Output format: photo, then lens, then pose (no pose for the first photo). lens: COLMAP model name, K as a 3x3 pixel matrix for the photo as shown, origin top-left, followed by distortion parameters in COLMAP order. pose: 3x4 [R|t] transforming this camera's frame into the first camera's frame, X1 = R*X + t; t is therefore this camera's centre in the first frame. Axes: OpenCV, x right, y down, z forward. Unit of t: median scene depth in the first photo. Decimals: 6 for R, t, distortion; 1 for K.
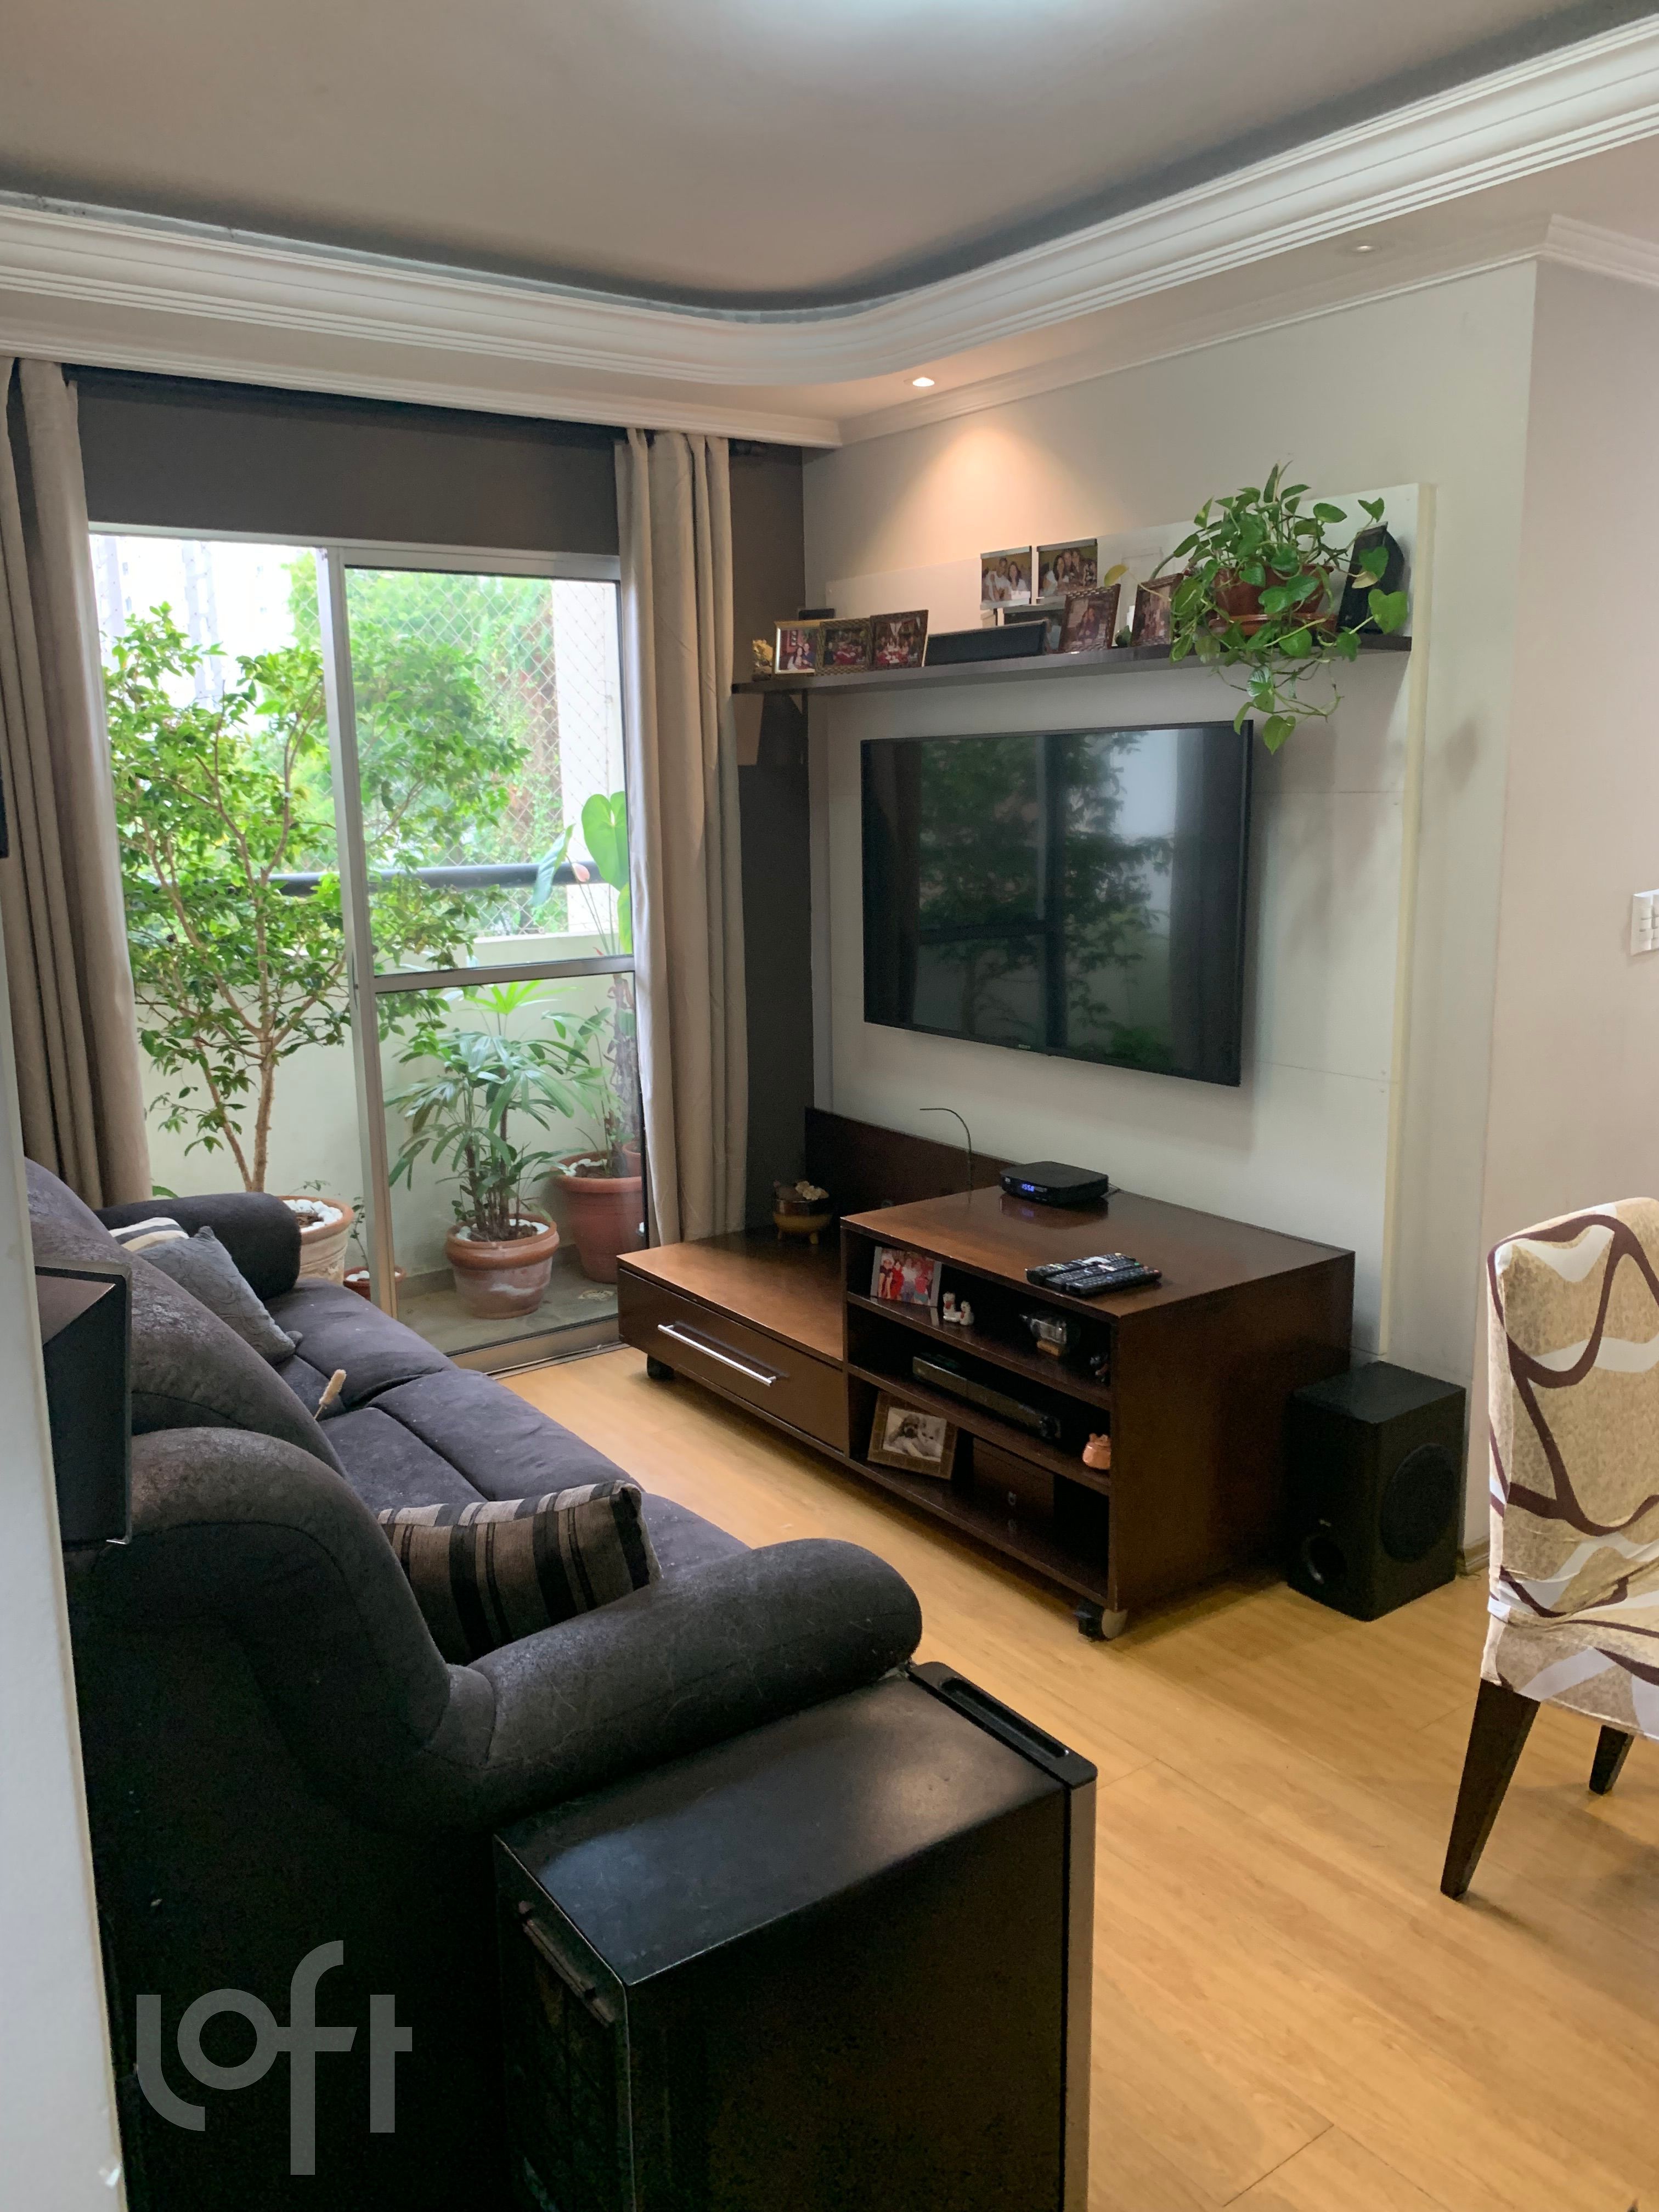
lens RADIAL K [[1690.7, 0, 829.5], [0, 1690.7, 1106.0], [0, 0, 1]] dist [0.040273, -0.046605]
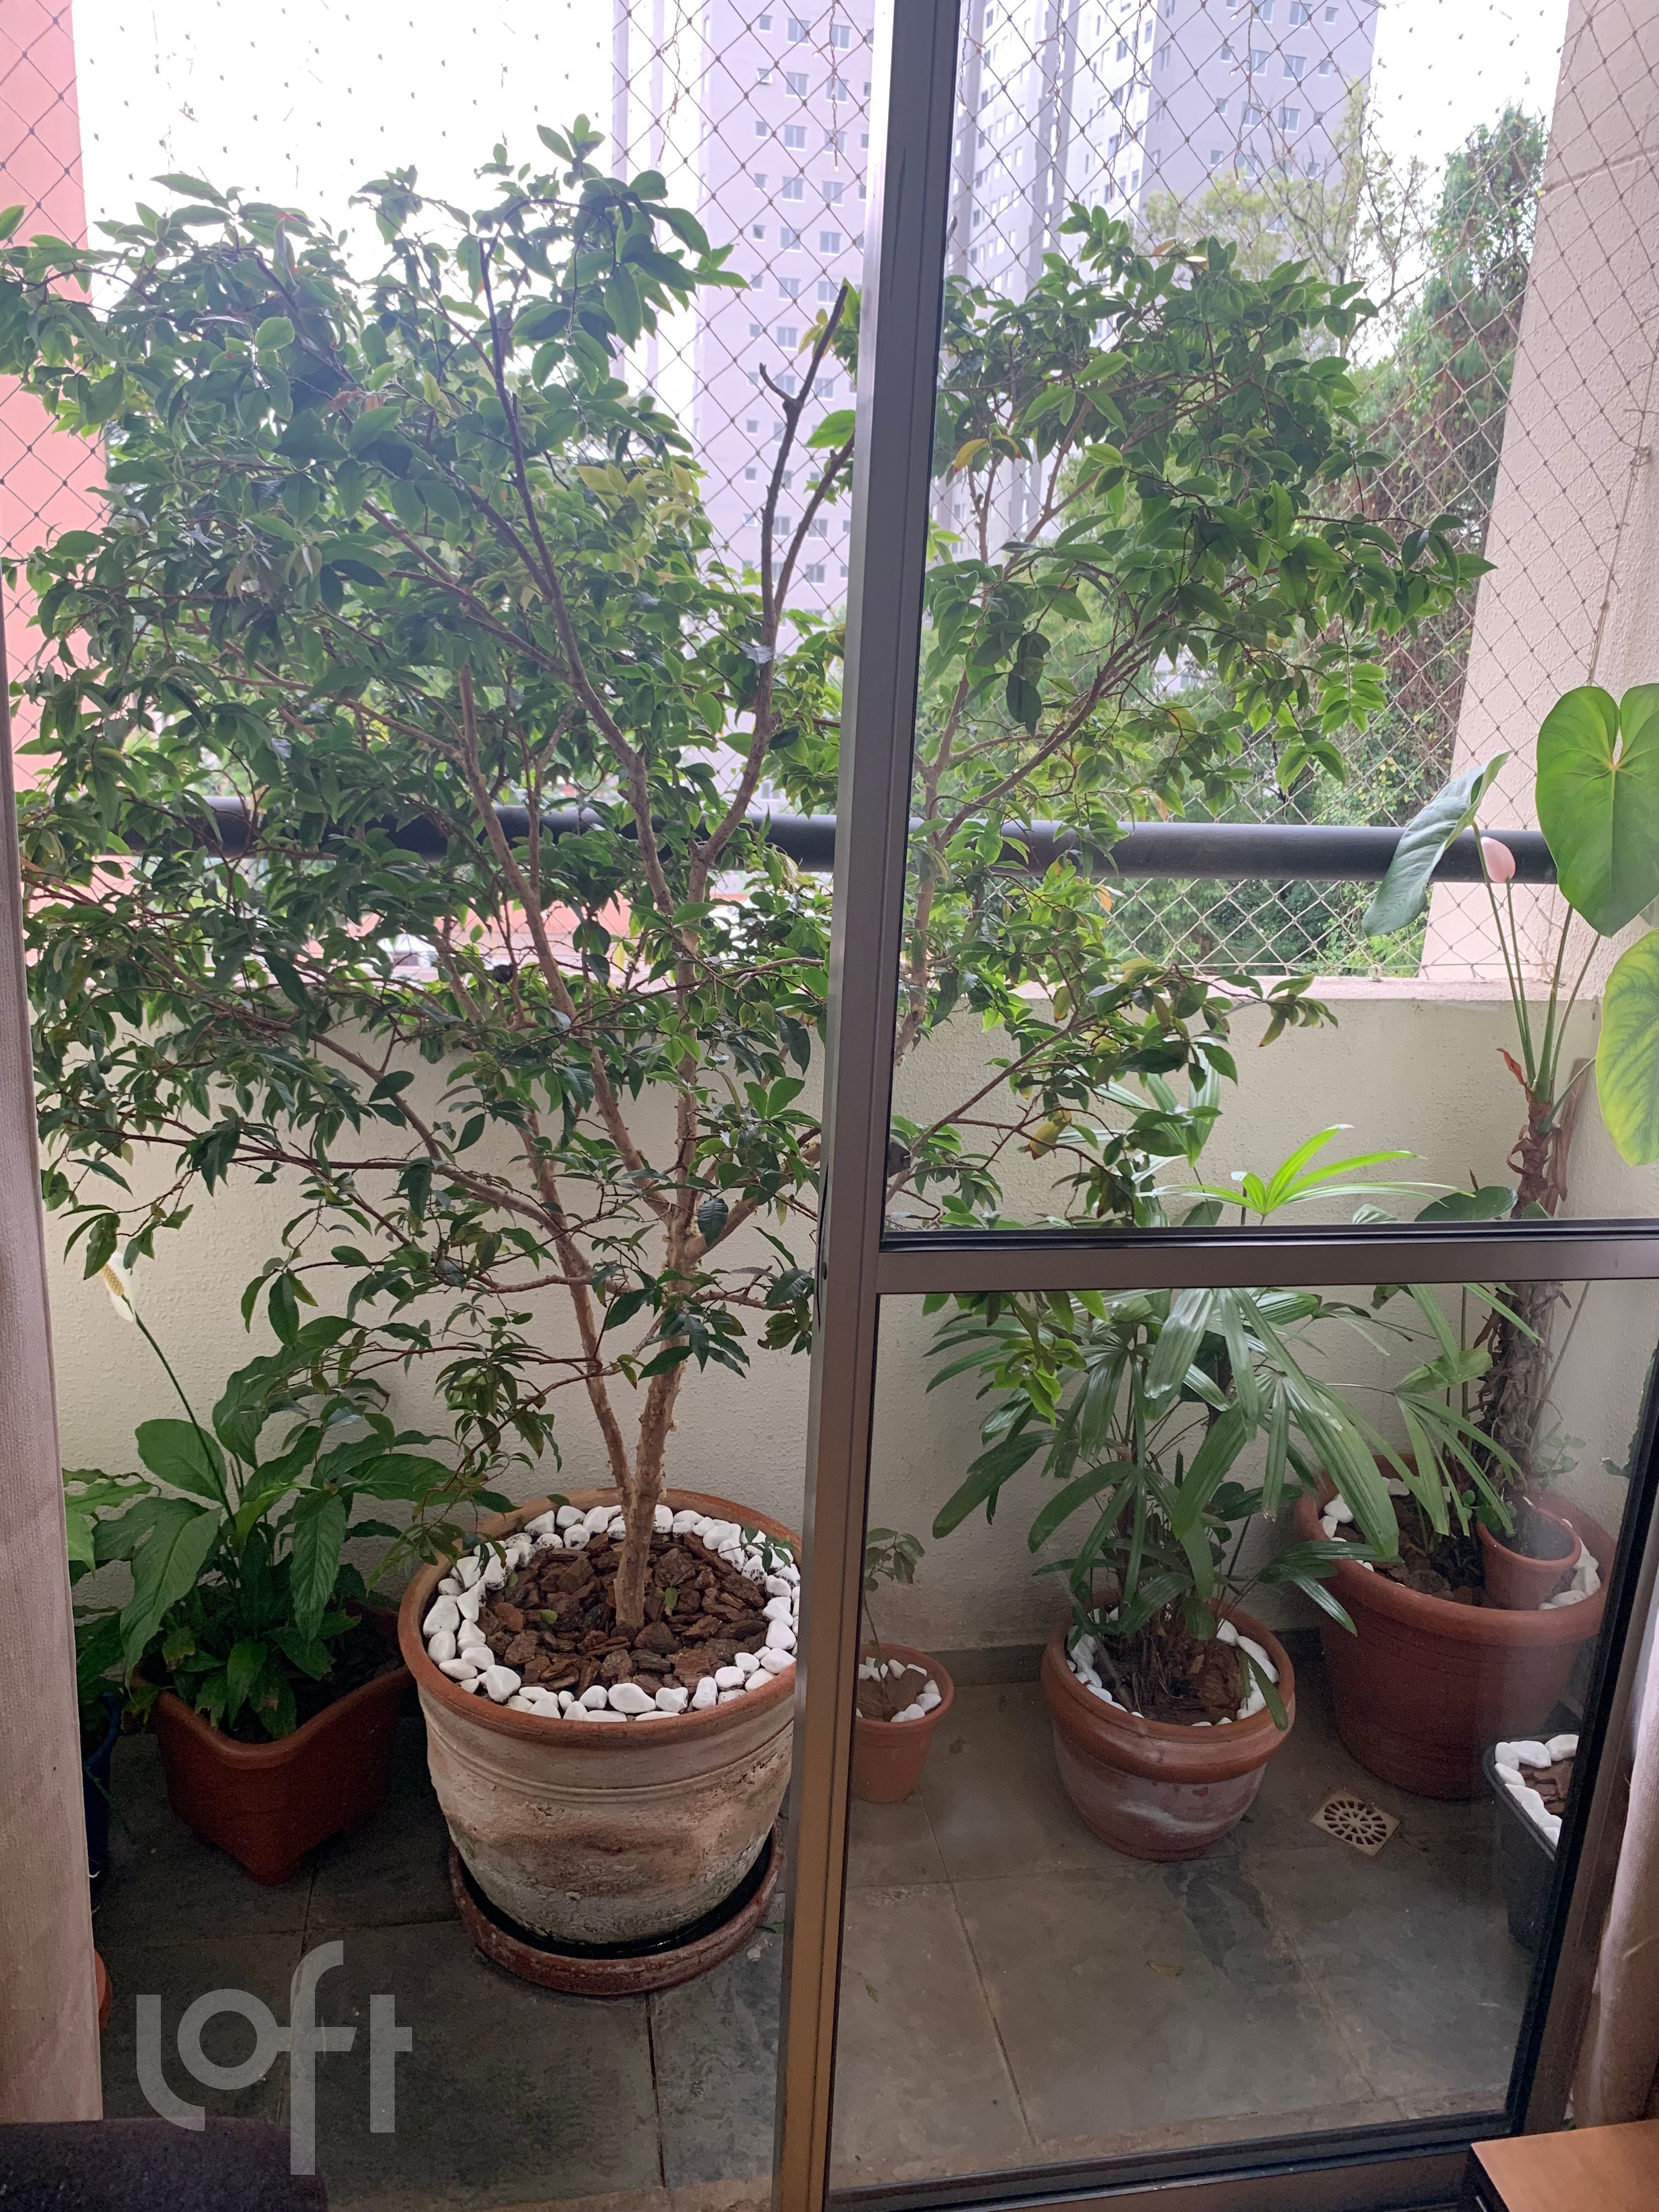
lens RADIAL K [[1690.7, 0, 829.5], [0, 1690.7, 1106.0], [0, 0, 1]] dist [0.040273, -0.046605]
pose [[0.897692, 0.185741, -0.399562, -0.133927], [-0.146052, 0.980976, 0.127886, -0.124823], [0.415715, -0.056445, 0.907742, 0.615705]]
